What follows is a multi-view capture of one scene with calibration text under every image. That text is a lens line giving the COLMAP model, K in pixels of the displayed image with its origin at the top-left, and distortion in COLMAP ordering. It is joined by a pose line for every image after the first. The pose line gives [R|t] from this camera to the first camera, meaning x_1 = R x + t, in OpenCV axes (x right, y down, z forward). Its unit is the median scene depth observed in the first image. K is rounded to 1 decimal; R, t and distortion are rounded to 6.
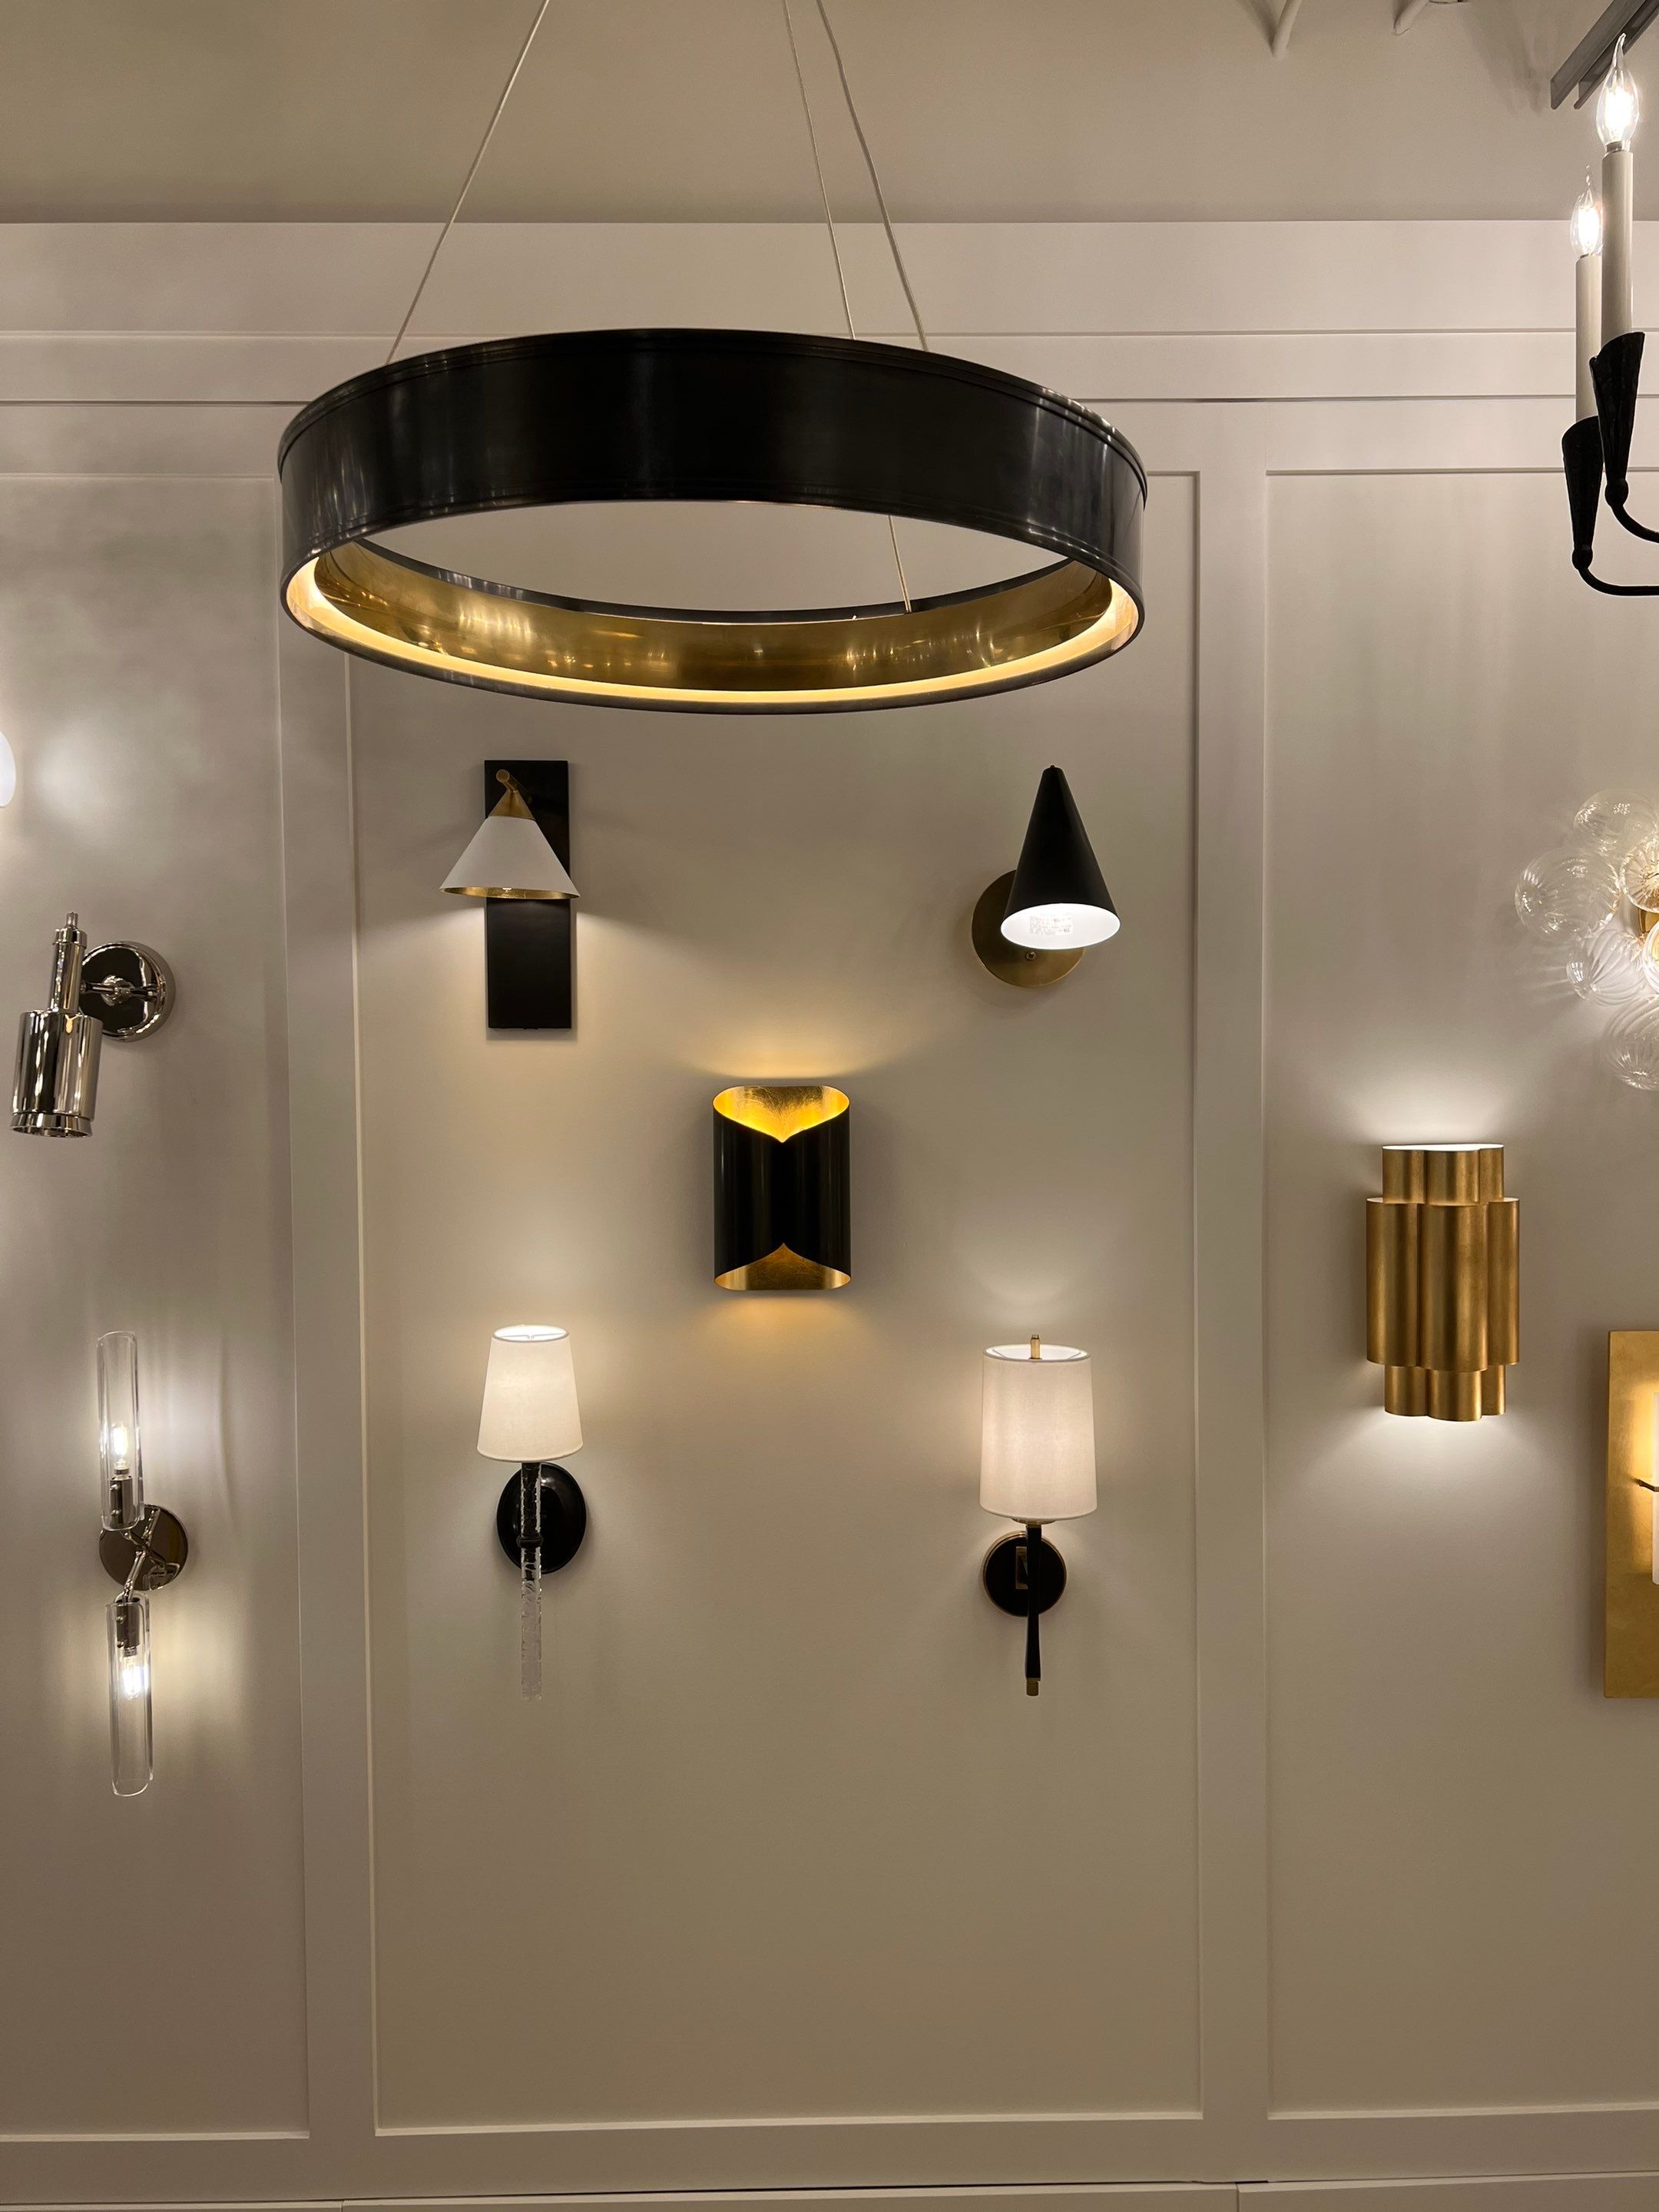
lens RADIAL K [[1660.5, 0, 815.2], [0, 1660.5, 1133.6], [0, 0, 1]] dist [0.053784, -0.062688]
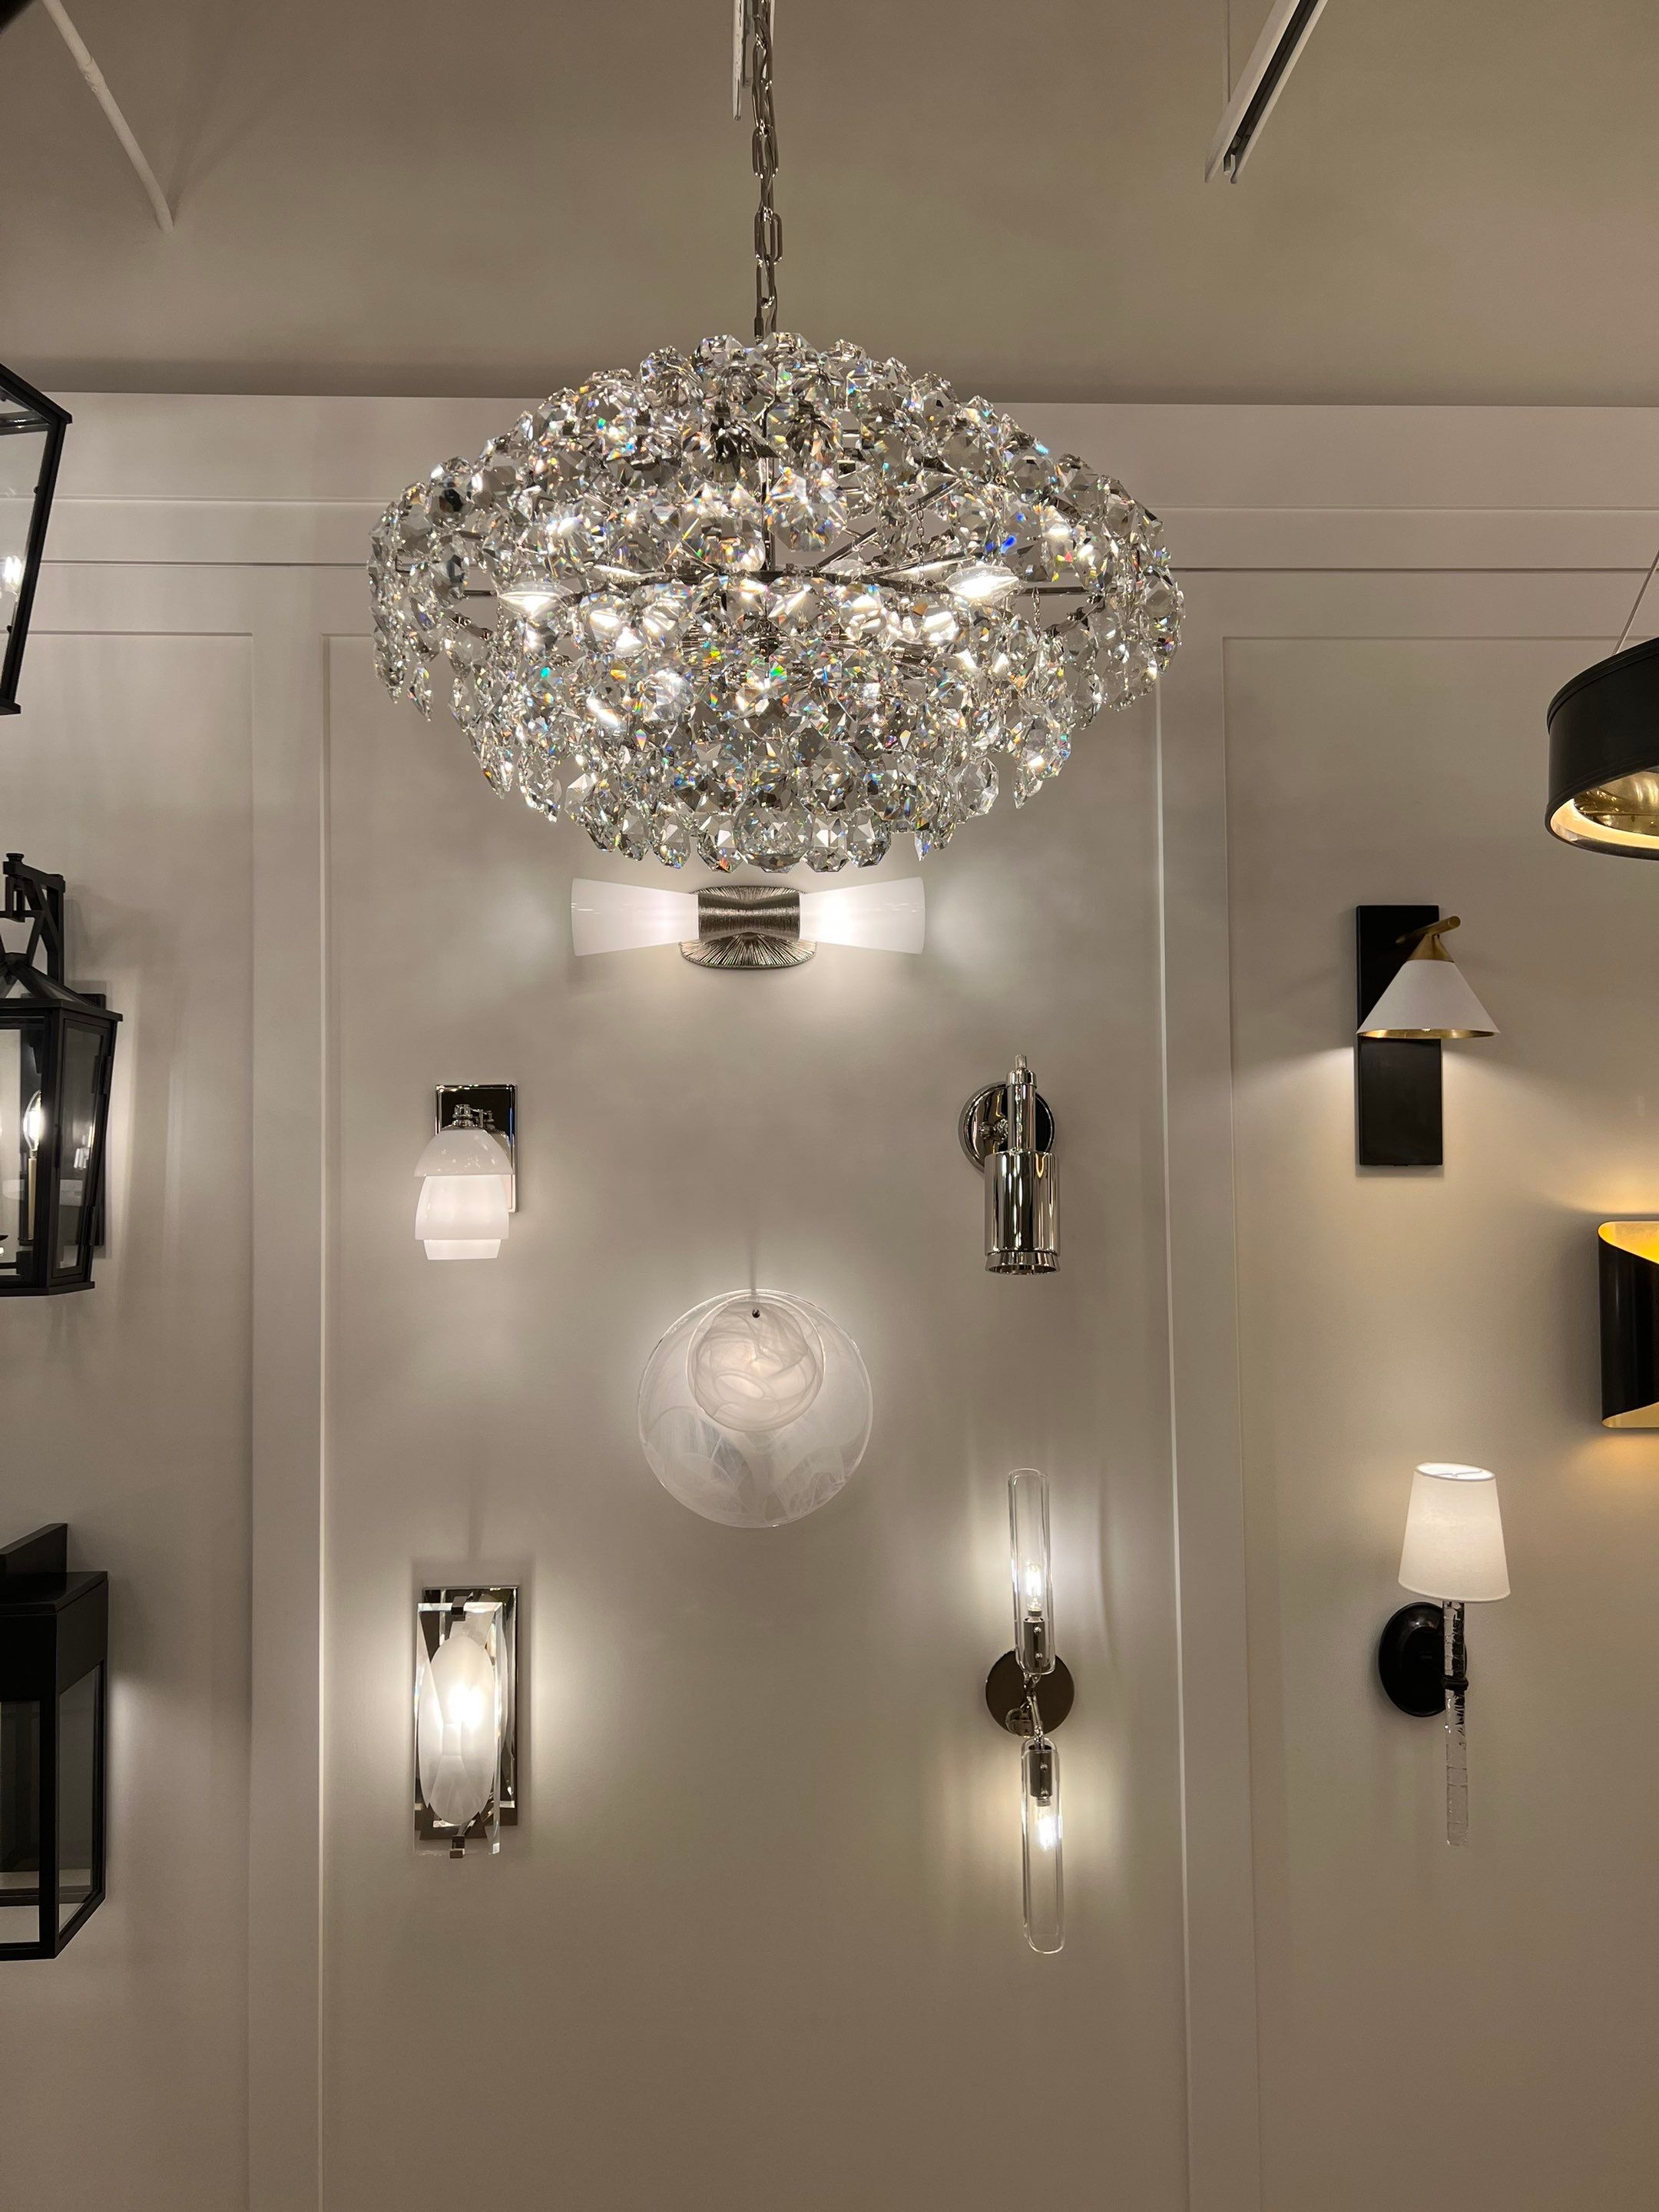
lens RADIAL K [[1660.5, 0, 823.3], [0, 1660.5, 1103.1], [0, 0, 1]] dist [0.053784, -0.062688]
pose [[0.999670, -0.002482, 0.025585, -0.560555], [0.004564, 0.996654, -0.081611, -0.019487], [-0.025296, 0.081701, 0.996336, -0.008856]]
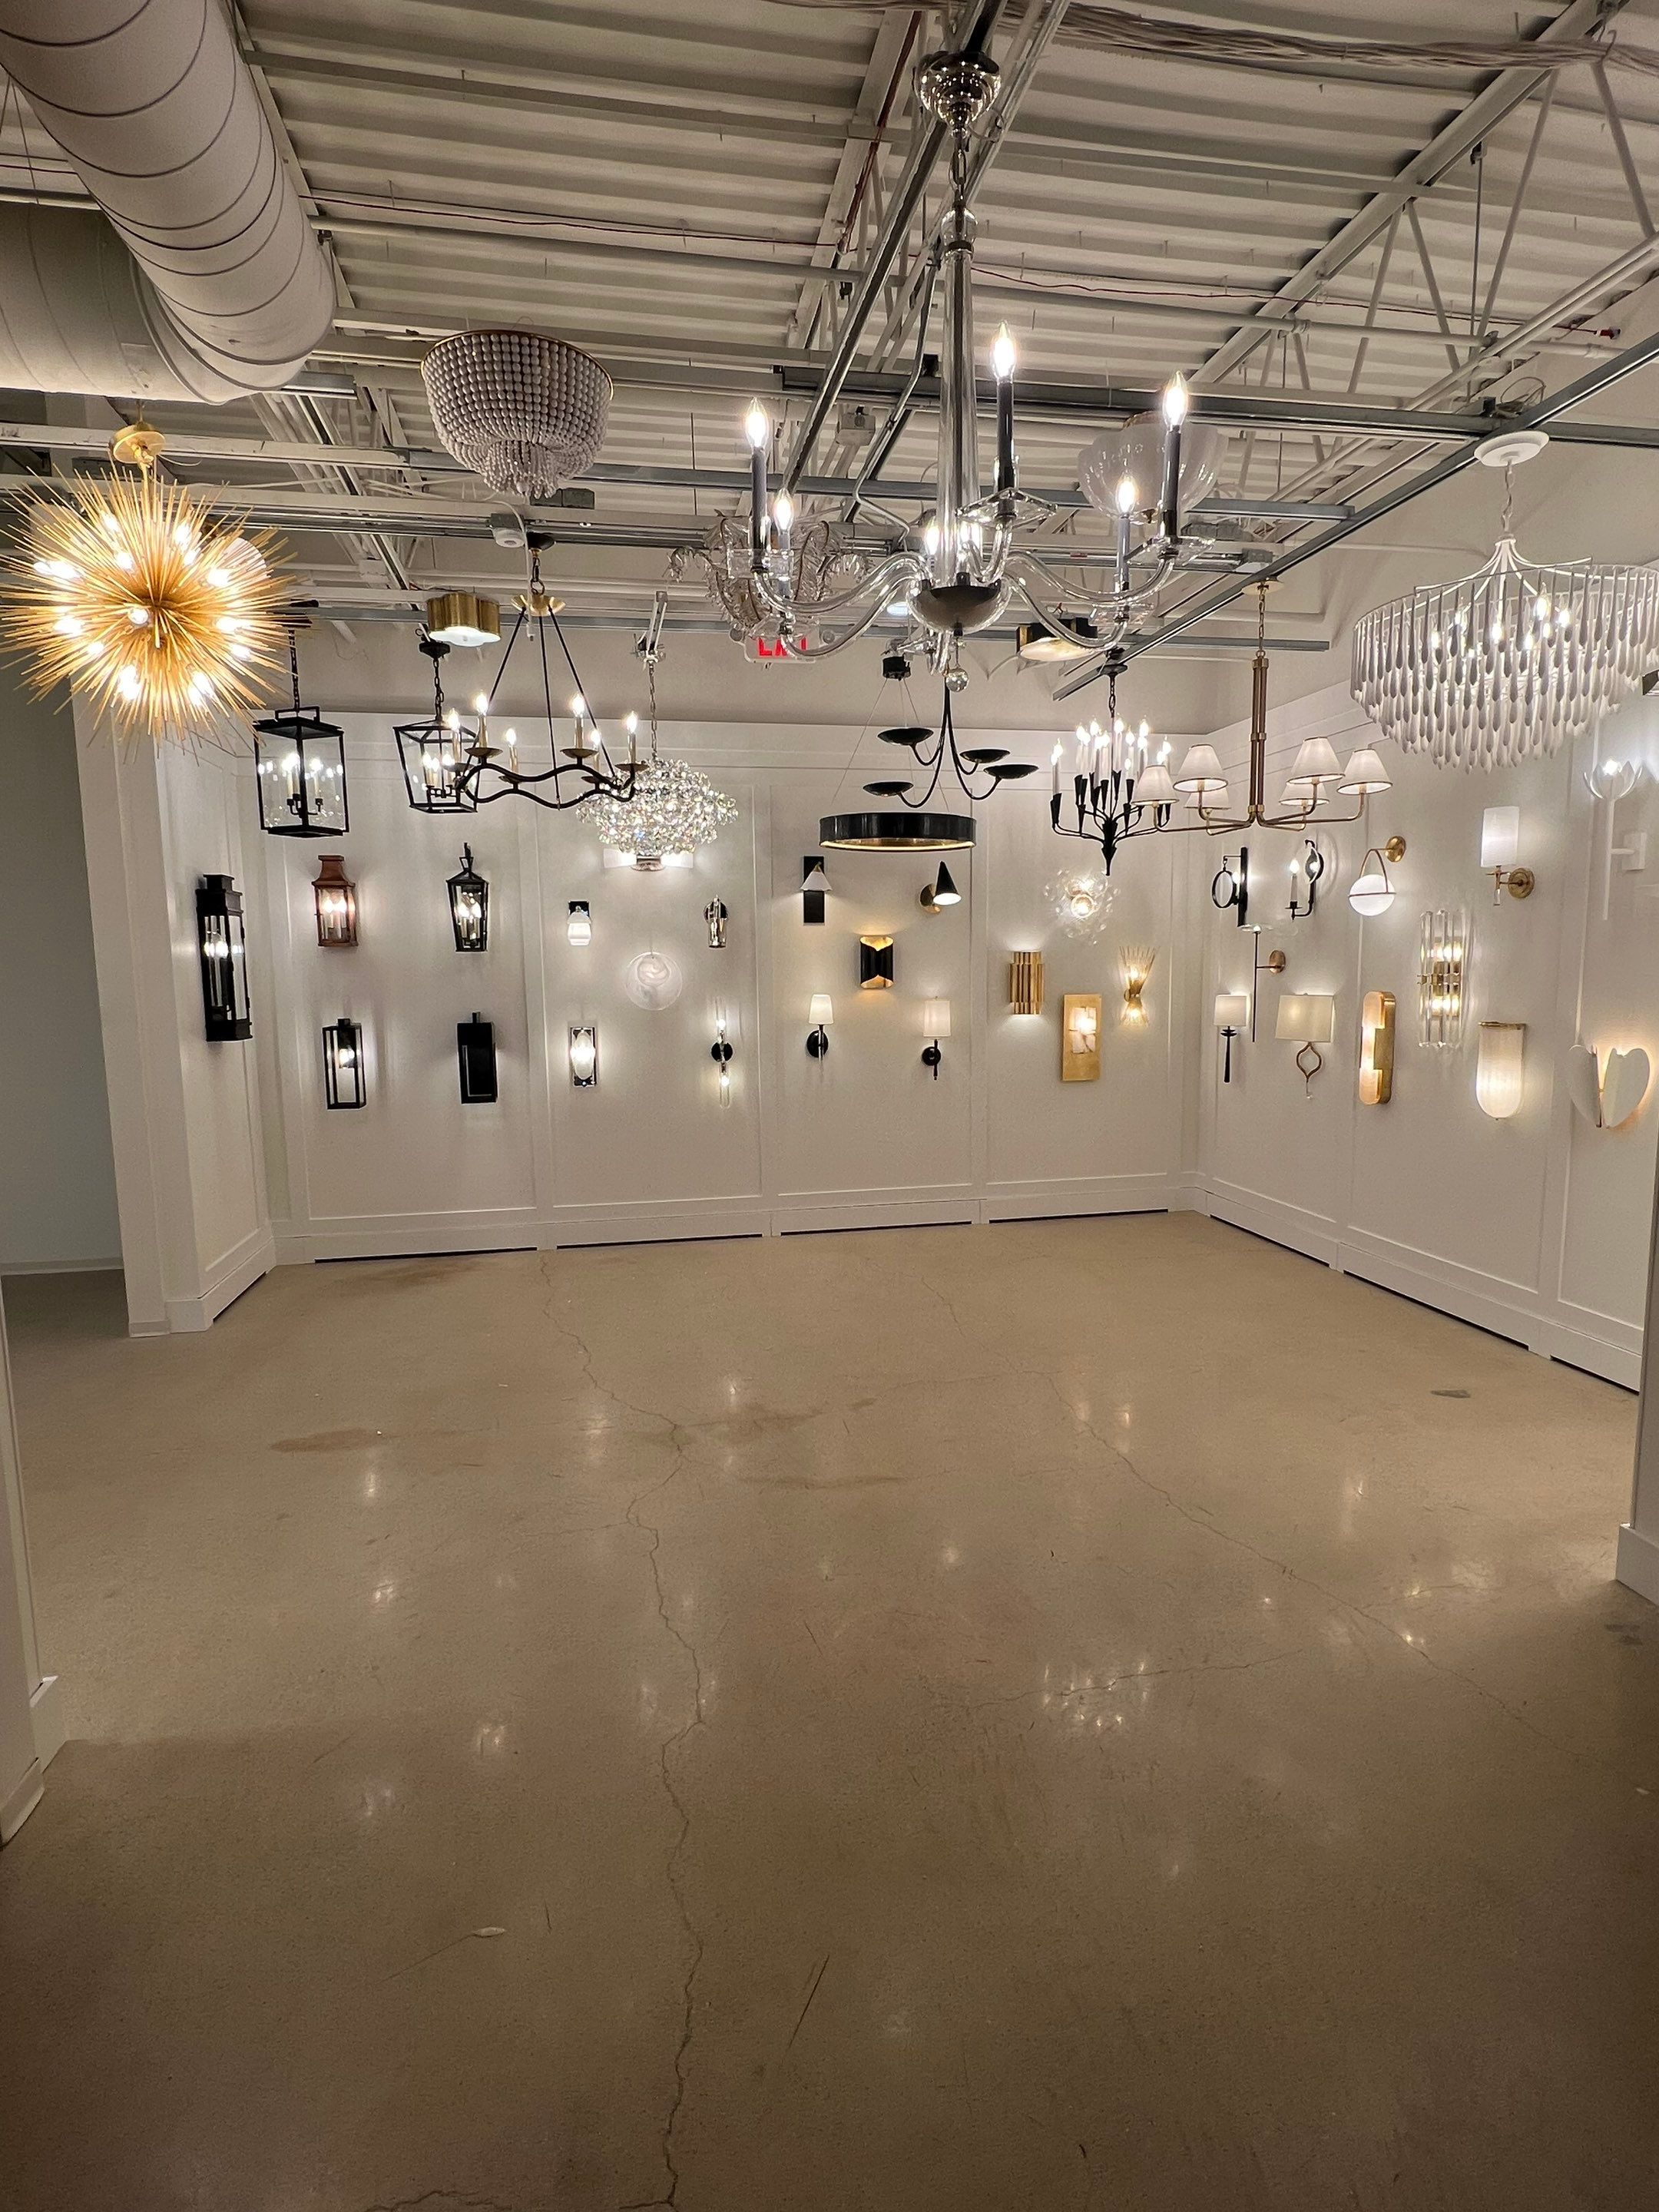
lens RADIAL K [[1152.6, 0, 821.8], [0, 1152.6, 1105.8], [0, 0, 1]] dist [-0.005435, 0.000611]
pose [[0.985421, -0.024817, 0.168314, -0.651196], [0.011282, 0.996659, 0.080898, 0.158835], [-0.169759, -0.077820, 0.982408, -1.842626]]
